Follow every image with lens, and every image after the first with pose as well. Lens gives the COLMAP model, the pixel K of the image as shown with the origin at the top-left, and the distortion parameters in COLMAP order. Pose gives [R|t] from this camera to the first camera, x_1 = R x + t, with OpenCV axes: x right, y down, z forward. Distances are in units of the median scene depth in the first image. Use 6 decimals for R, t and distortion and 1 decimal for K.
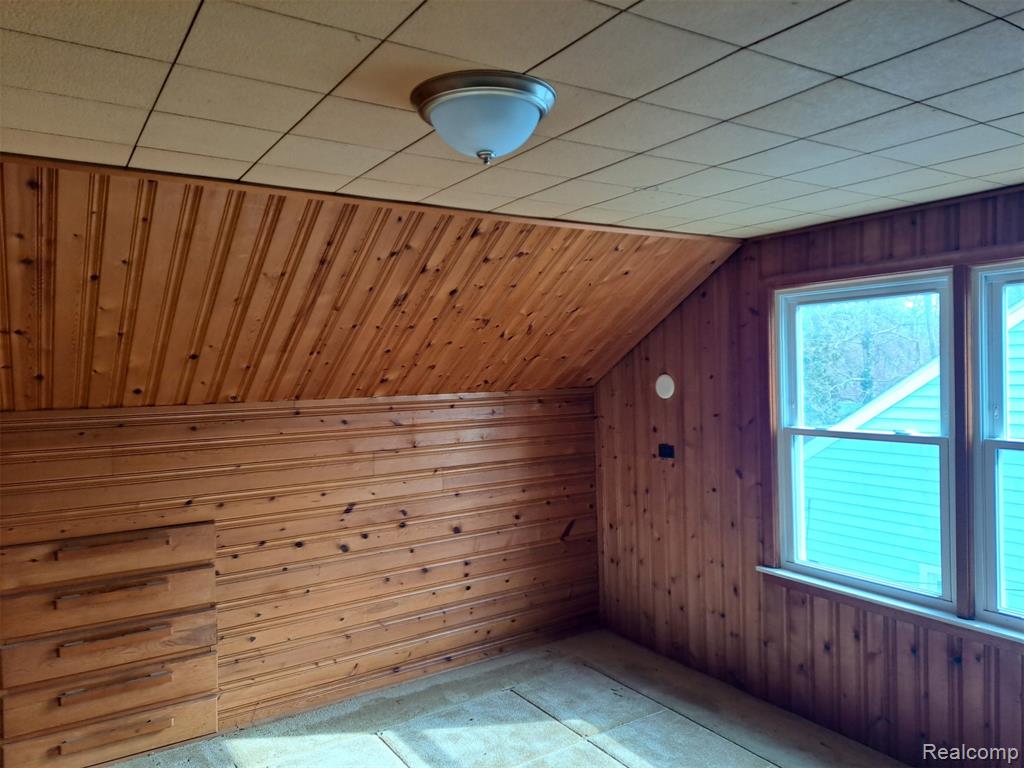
lens RADIAL K [[730.3, 0, 501.8], [0, 730.3, 380.5], [0, 0, 1]] dist [0.098045, -0.078468]
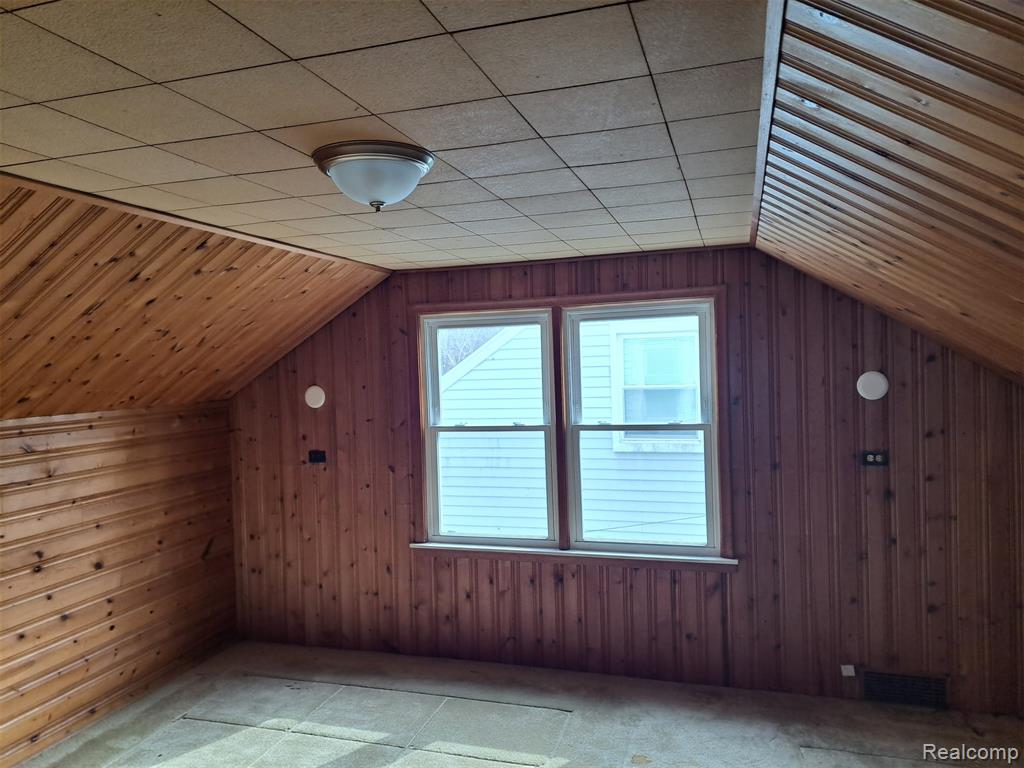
lens RADIAL K [[730.3, 0, 515.4], [0, 730.3, 382.8], [0, 0, 1]] dist [0.098045, -0.078468]
pose [[0.769115, -0.016882, 0.638887, -0.284891], [0.023923, 0.999711, -0.002382, -0.003716], [-0.638662, 0.017116, 0.769297, -0.028613]]
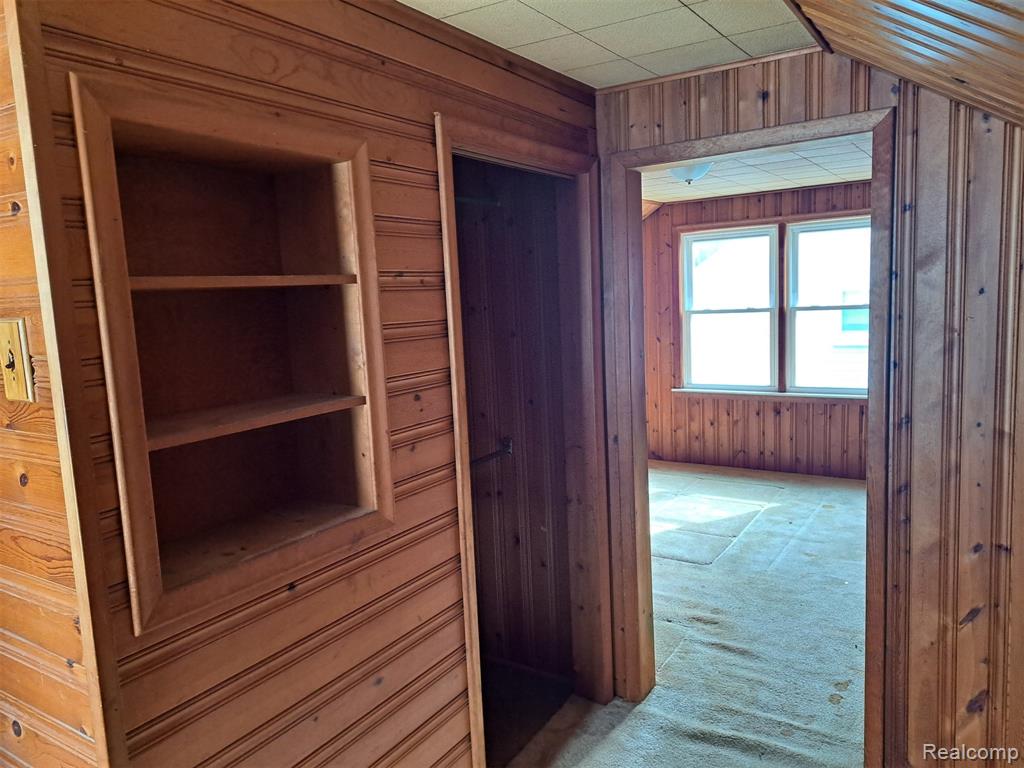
lens RADIAL K [[730.3, 0, 521.9], [0, 730.3, 379.1], [0, 0, 1]] dist [0.098045, -0.078468]
pose [[0.915448, -0.069465, 0.396396, -0.704870], [0.031772, 0.994391, 0.100884, 0.035267], [-0.401180, -0.079760, 0.912520, -0.485909]]
